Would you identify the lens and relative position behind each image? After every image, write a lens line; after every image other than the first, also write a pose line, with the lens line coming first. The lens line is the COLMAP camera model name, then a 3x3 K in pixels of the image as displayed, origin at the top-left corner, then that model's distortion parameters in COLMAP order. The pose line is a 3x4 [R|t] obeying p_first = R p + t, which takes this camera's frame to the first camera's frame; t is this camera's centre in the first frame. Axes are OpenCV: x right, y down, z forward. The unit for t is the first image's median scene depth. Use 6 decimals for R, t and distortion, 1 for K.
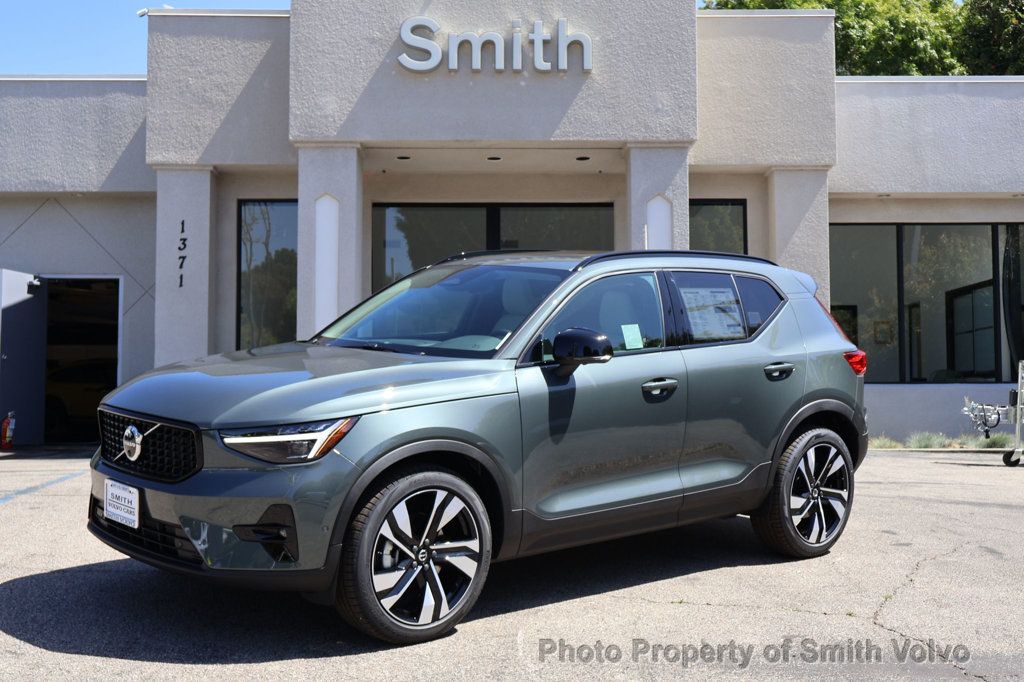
lens RADIAL K [[1231.7, 0, 511.6], [0, 1231.7, 343.9], [0, 0, 1]] dist [0.014936, 0.000000]
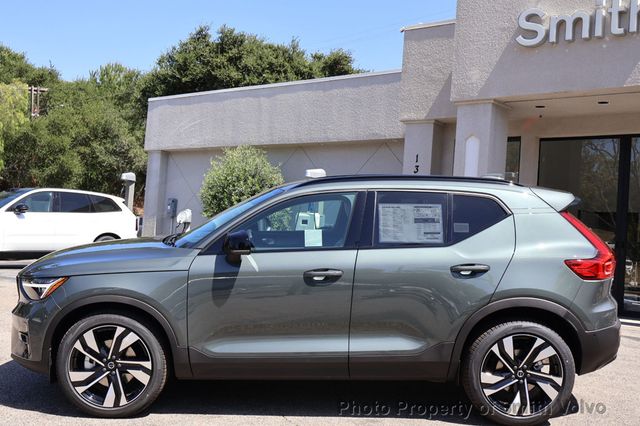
lens RADIAL K [[769.8, 0, 300.7], [0, 769.8, 211.9], [0, 0, 1]] dist [0.014936, 0.000000]
pose [[0.753254, 0.023096, -0.657325, 0.580263], [-0.036322, 0.999319, -0.006511, -0.025627], [0.656727, 0.028780, 0.753579, 0.285500]]
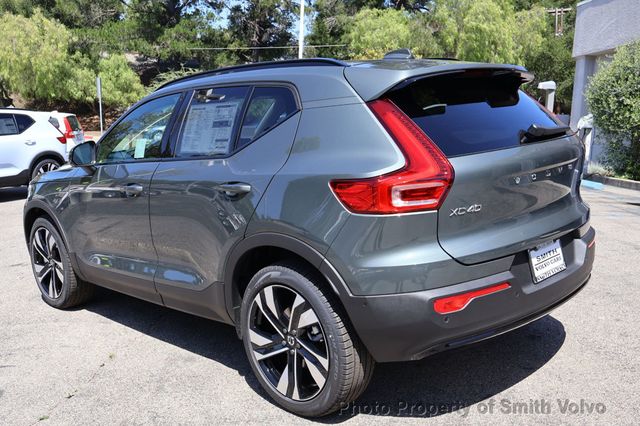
lens RADIAL K [[637.3, 0, 320.5], [0, 637.3, 213.1], [0, 0, 1]] dist [0.034324, 0.000000]
pose [[0.055185, 0.143284, -0.988142, 0.669317], [0.009342, 0.989533, 0.144007, -0.028748], [0.998432, -0.017178, 0.053269, 1.003309]]
